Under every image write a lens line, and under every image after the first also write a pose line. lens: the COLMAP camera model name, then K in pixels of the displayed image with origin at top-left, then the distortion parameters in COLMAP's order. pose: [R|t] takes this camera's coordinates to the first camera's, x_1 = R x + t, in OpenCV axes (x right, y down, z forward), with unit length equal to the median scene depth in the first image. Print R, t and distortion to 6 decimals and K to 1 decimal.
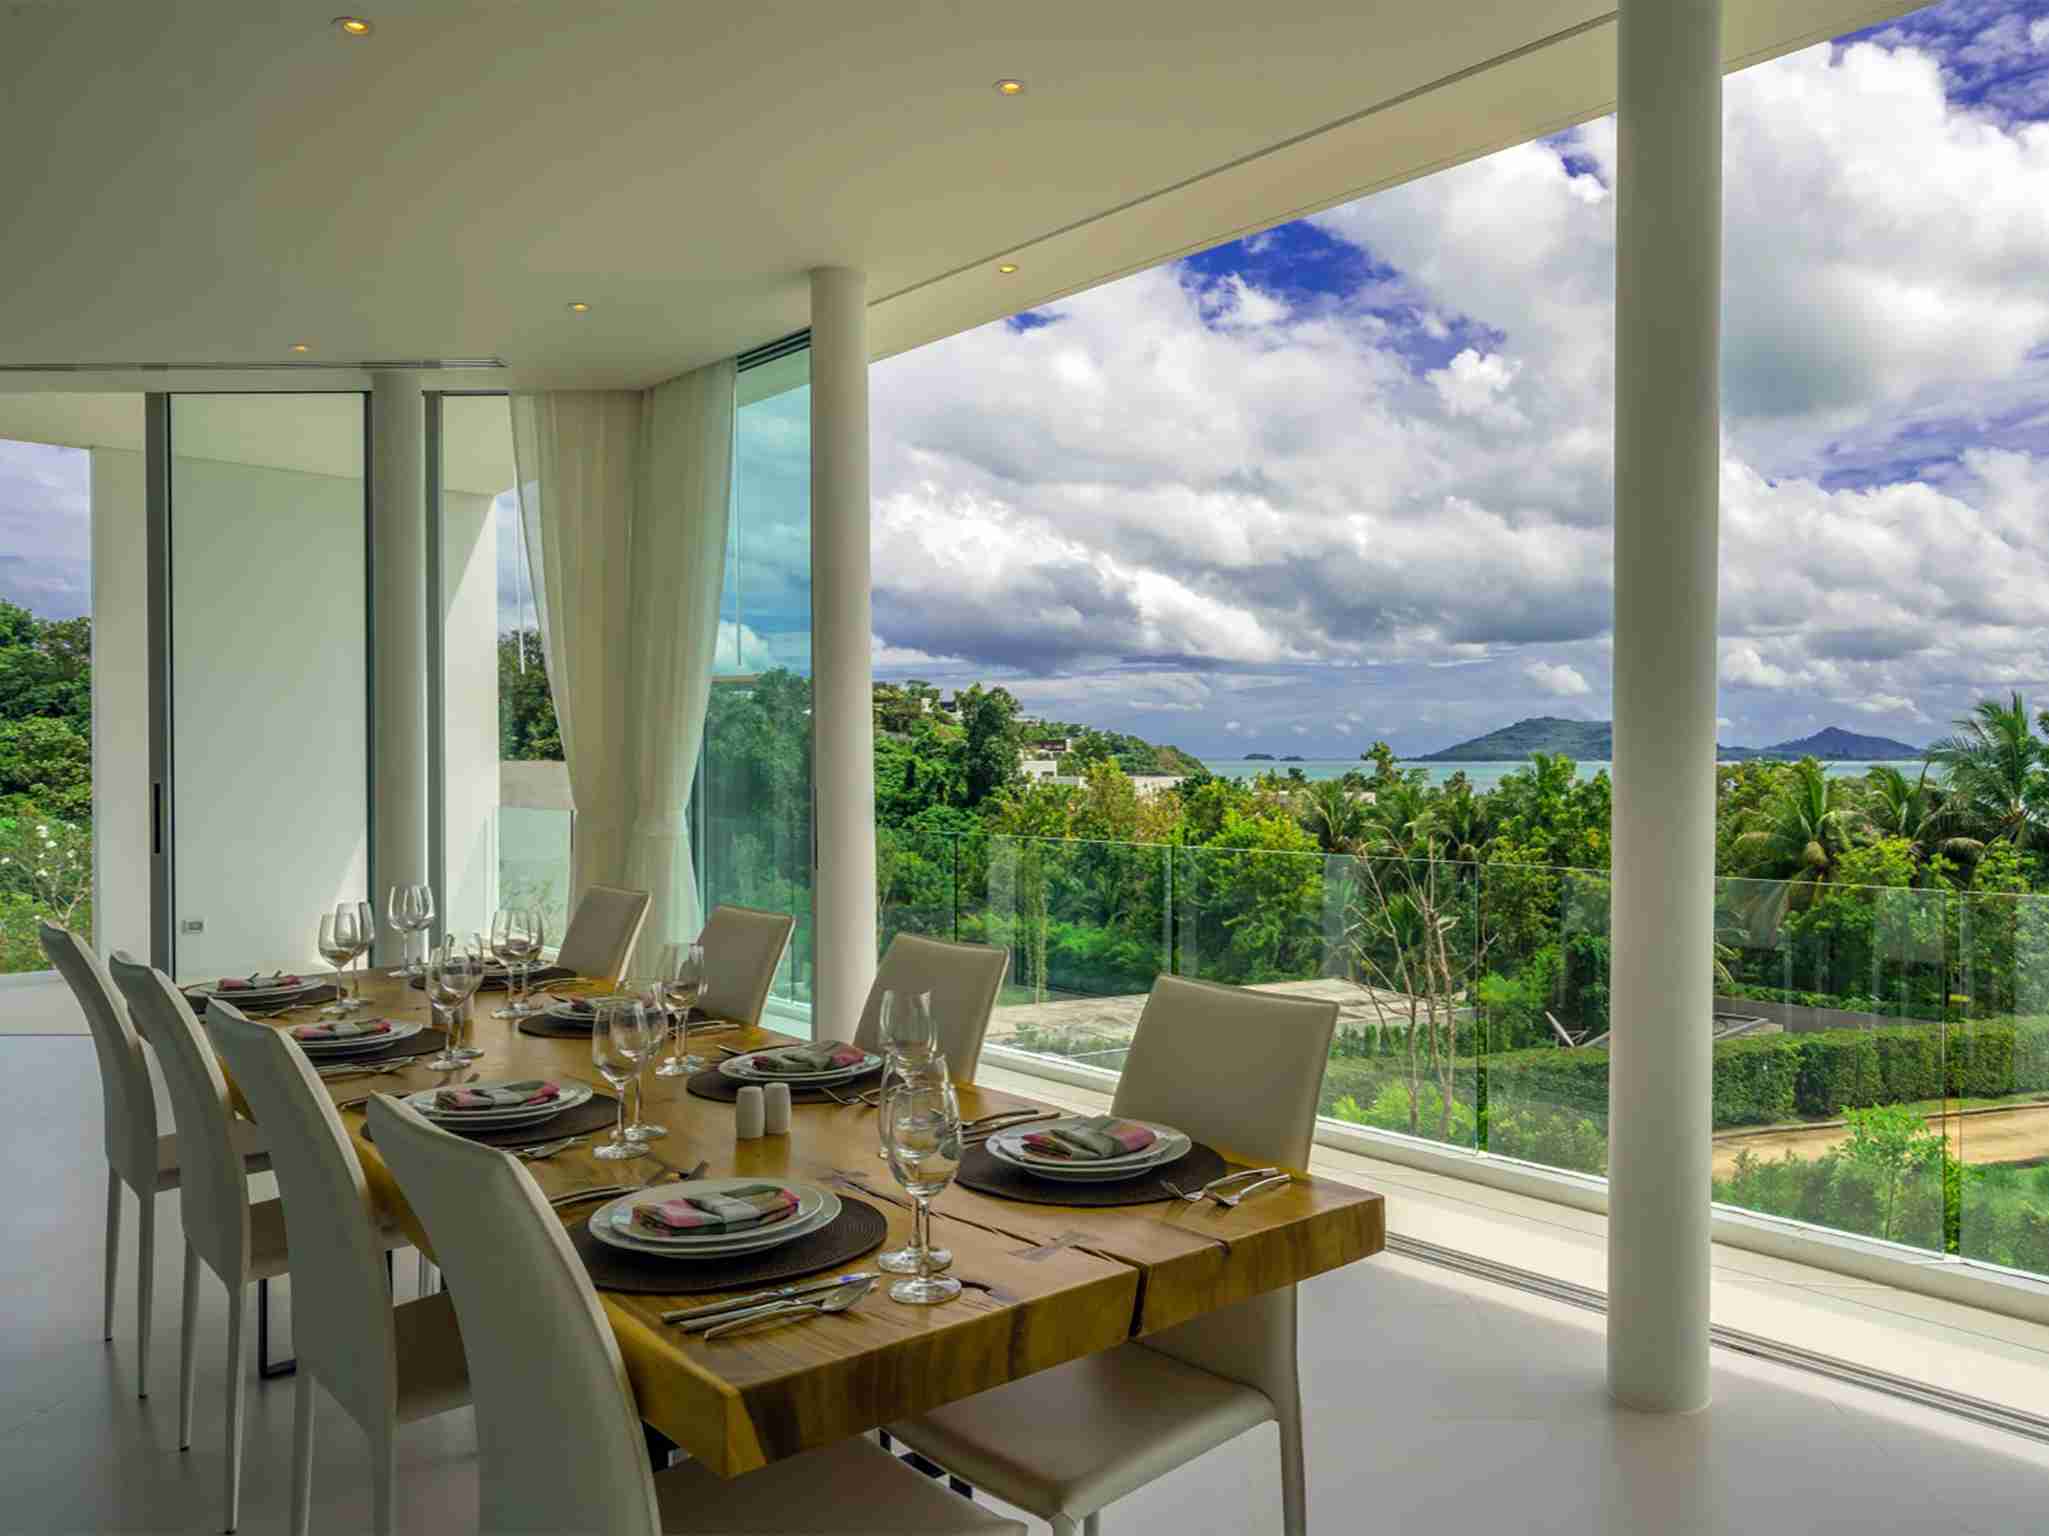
lens RADIAL K [[1374.1, 0, 1025.2], [0, 1374.1, 768.7], [0, 0, 1]] dist [-0.004201, 0.000236]
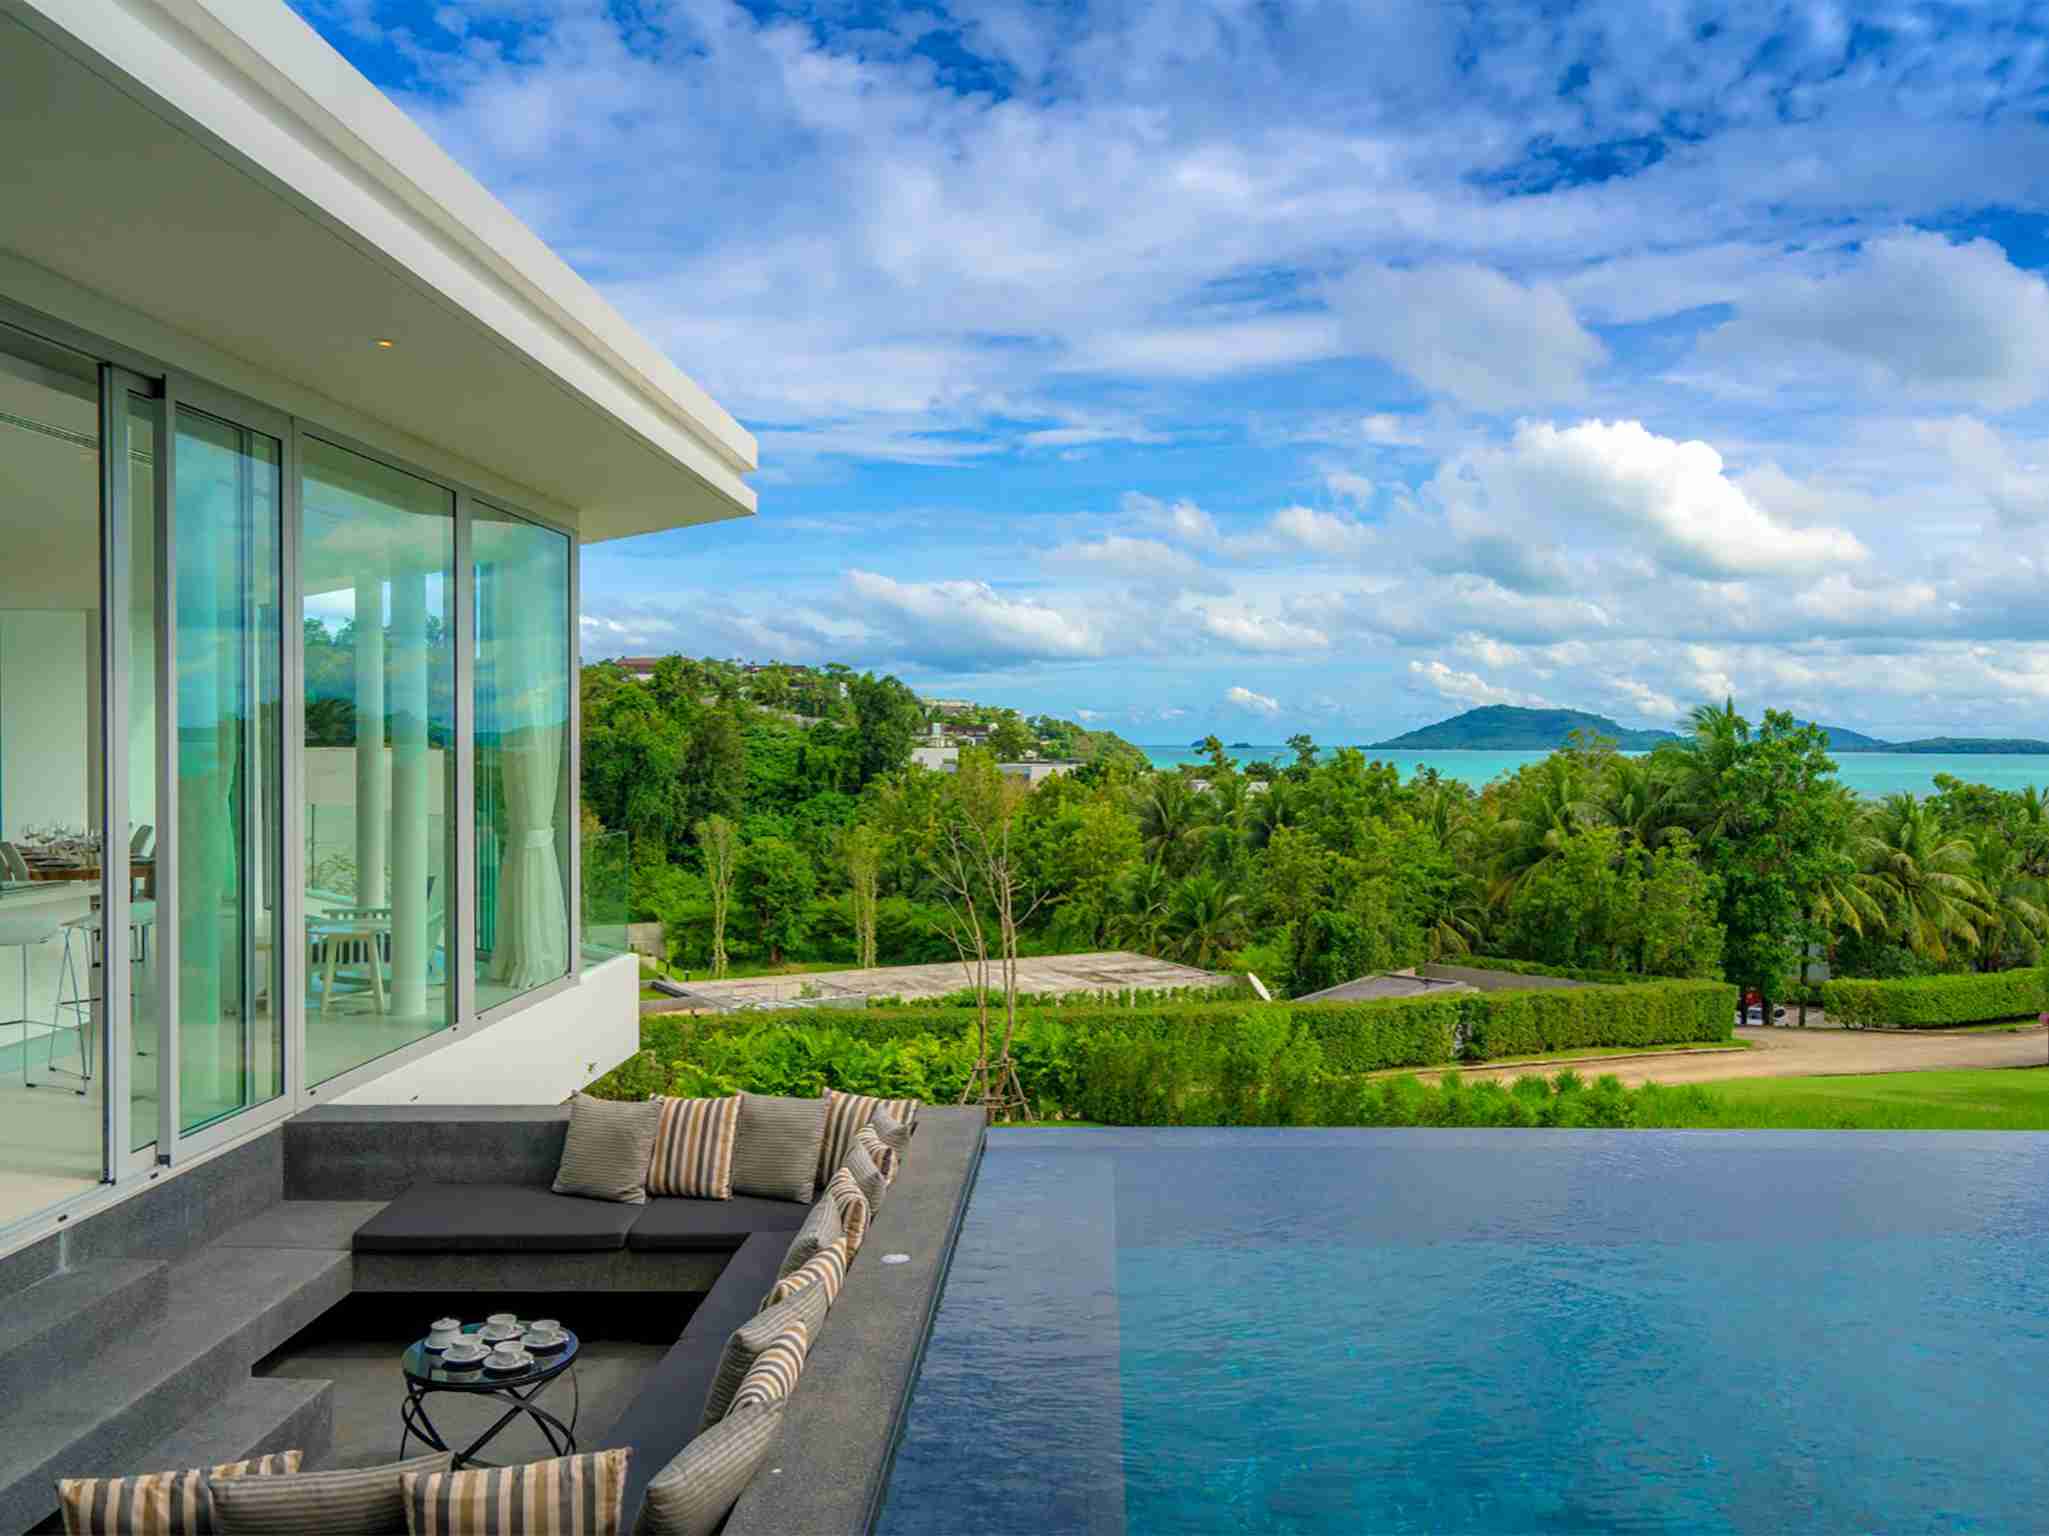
lens RADIAL K [[1435.7, 0, 1024.0], [0, 1435.7, 767.1], [0, 0, 1]] dist [0.004408, 0.000120]
pose [[0.999352, 0.006115, 0.035473, 0.067677], [-0.006435, 0.999940, 0.008916, -0.002984], [-0.035417, -0.009138, 0.999331, -0.098050]]
